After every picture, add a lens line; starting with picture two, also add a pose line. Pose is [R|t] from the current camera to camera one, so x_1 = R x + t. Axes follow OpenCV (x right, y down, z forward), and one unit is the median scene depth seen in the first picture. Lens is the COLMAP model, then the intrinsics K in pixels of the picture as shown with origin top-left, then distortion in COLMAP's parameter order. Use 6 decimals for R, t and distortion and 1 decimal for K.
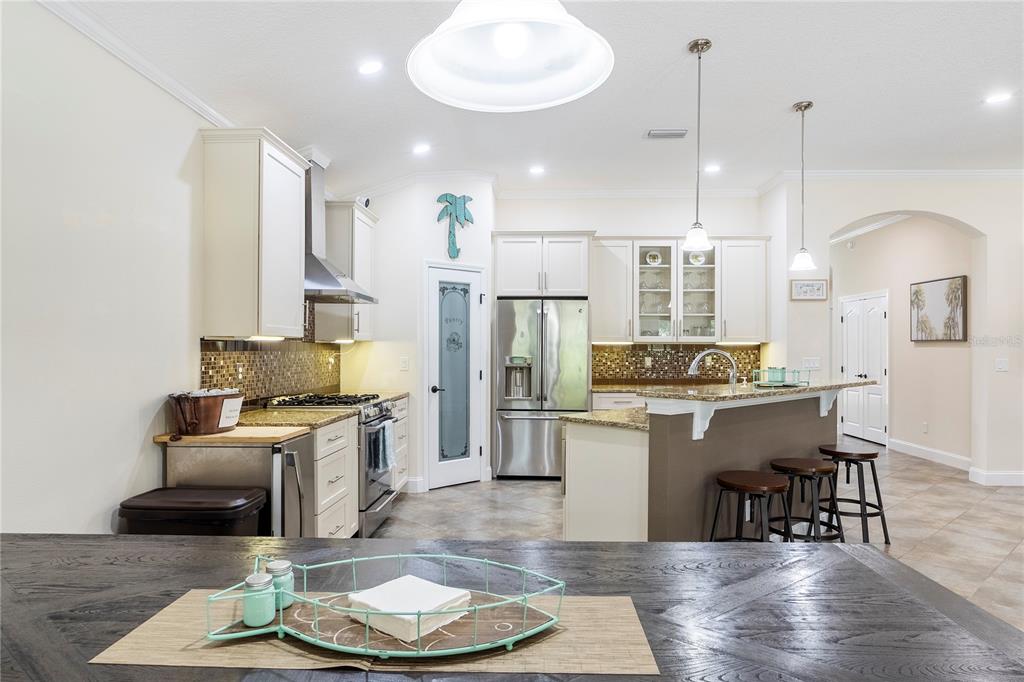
lens RADIAL K [[640.2, 0, 517.4], [0, 640.2, 348.0], [0, 0, 1]] dist [-0.012071, 0.000224]
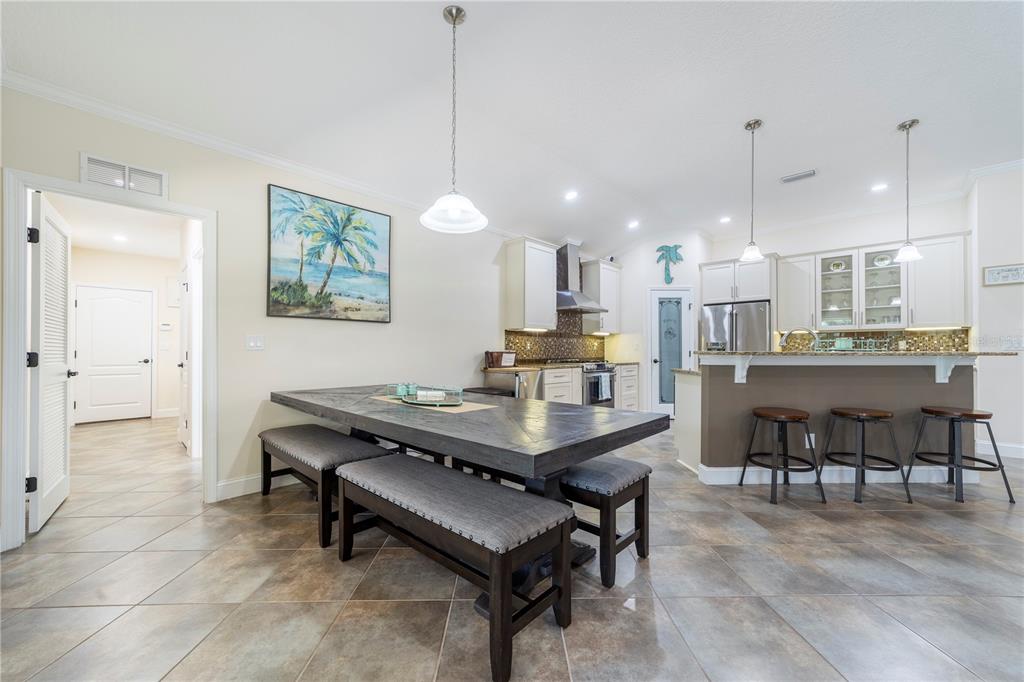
lens RADIAL K [[393.1, 0, 513.3], [0, 393.1, 345.3], [0, 0, 1]] dist [-0.007799, 0.002199]
pose [[0.744627, -0.011111, -0.667388, 0.279545], [0.001503, 0.999887, -0.014970, 0.036131], [0.667479, 0.010144, 0.744559, -0.036480]]
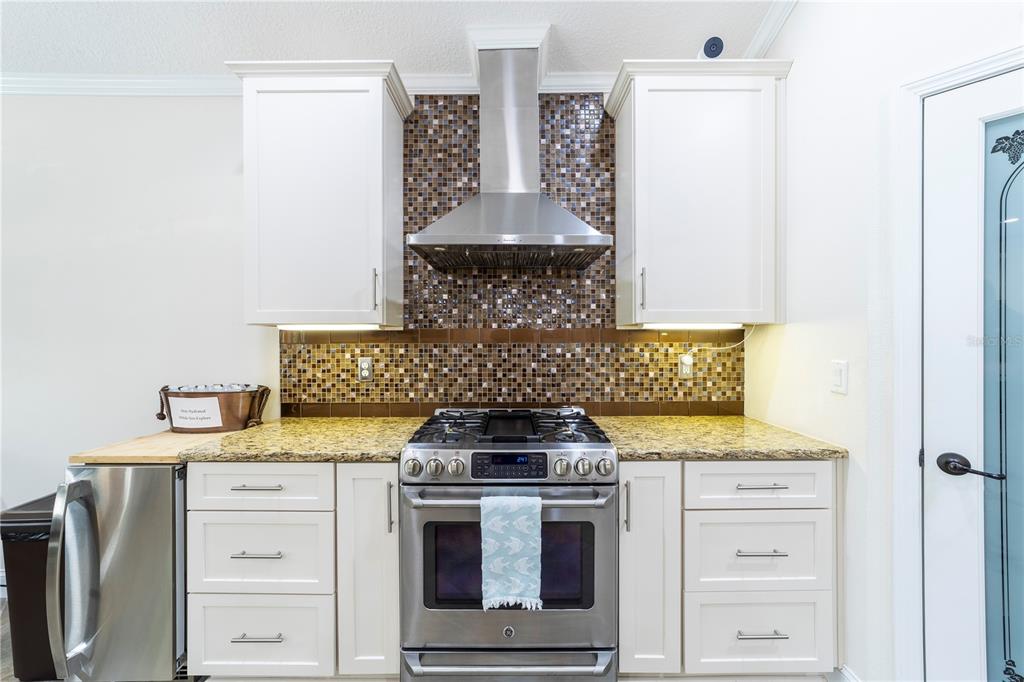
lens RADIAL K [[393.1, 0, 510.3], [0, 393.1, 339.3], [0, 0, 1]] dist [-0.007799, 0.002199]
pose [[0.030740, 0.001310, -0.999527, 0.058817], [0.001601, 0.999998, 0.001360, 0.000195], [0.999526, -0.001642, 0.030738, 0.744630]]
